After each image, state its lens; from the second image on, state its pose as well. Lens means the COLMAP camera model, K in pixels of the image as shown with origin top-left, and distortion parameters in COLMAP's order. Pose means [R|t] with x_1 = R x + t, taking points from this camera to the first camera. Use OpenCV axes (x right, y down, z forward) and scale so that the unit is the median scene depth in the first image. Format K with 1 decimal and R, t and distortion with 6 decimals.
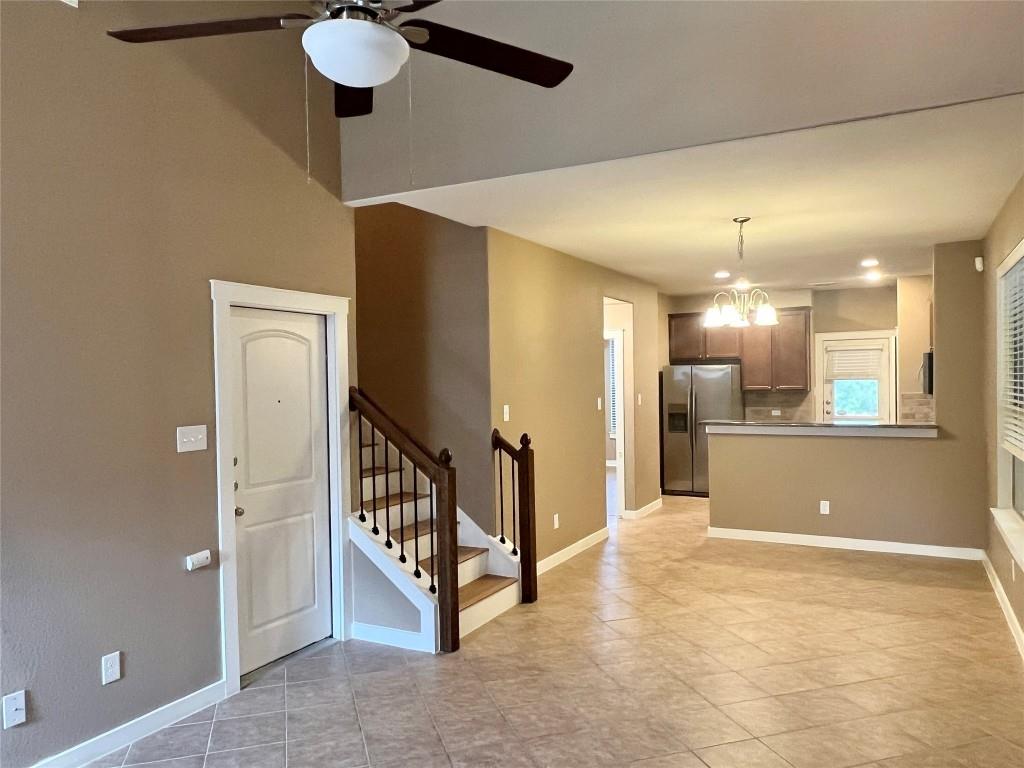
lens RADIAL K [[733.0, 0, 510.9], [0, 733.0, 384.9], [0, 0, 1]] dist [-0.007322, -0.000239]
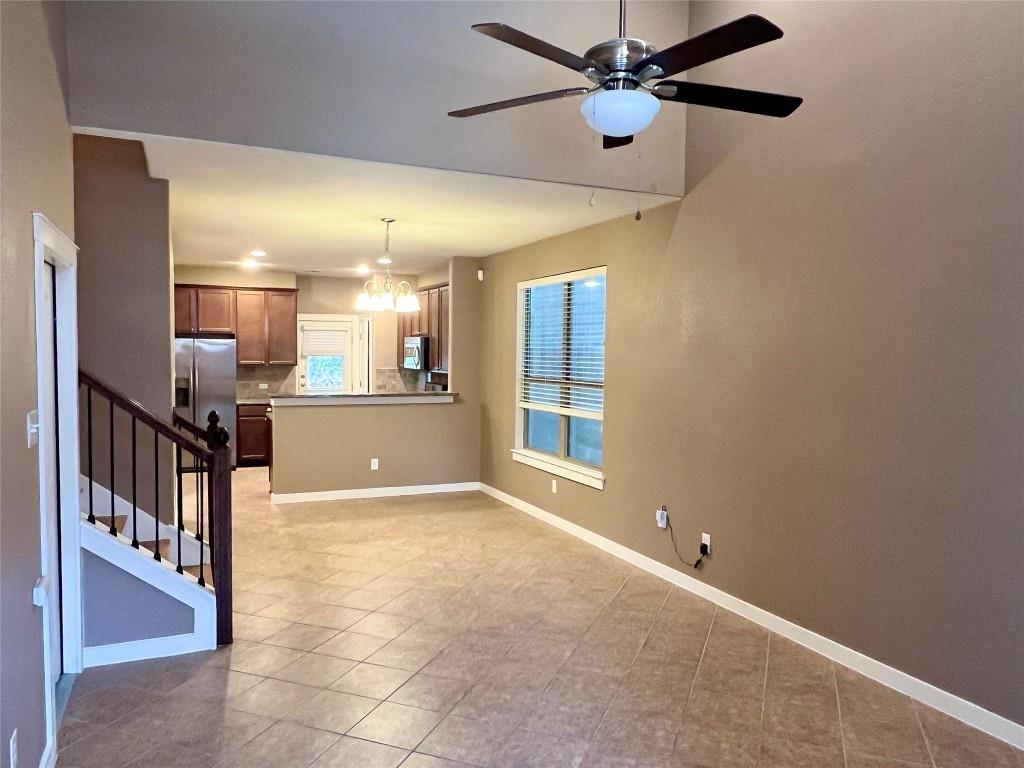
lens RADIAL K [[733.0, 0, 517.4], [0, 733.0, 386.4], [0, 0, 1]] dist [-0.007322, -0.000239]
pose [[0.609303, -0.014792, 0.792800, -0.282653], [-0.016238, 0.999384, 0.031125, -0.000333], [-0.792771, -0.031838, 0.608687, 0.068089]]
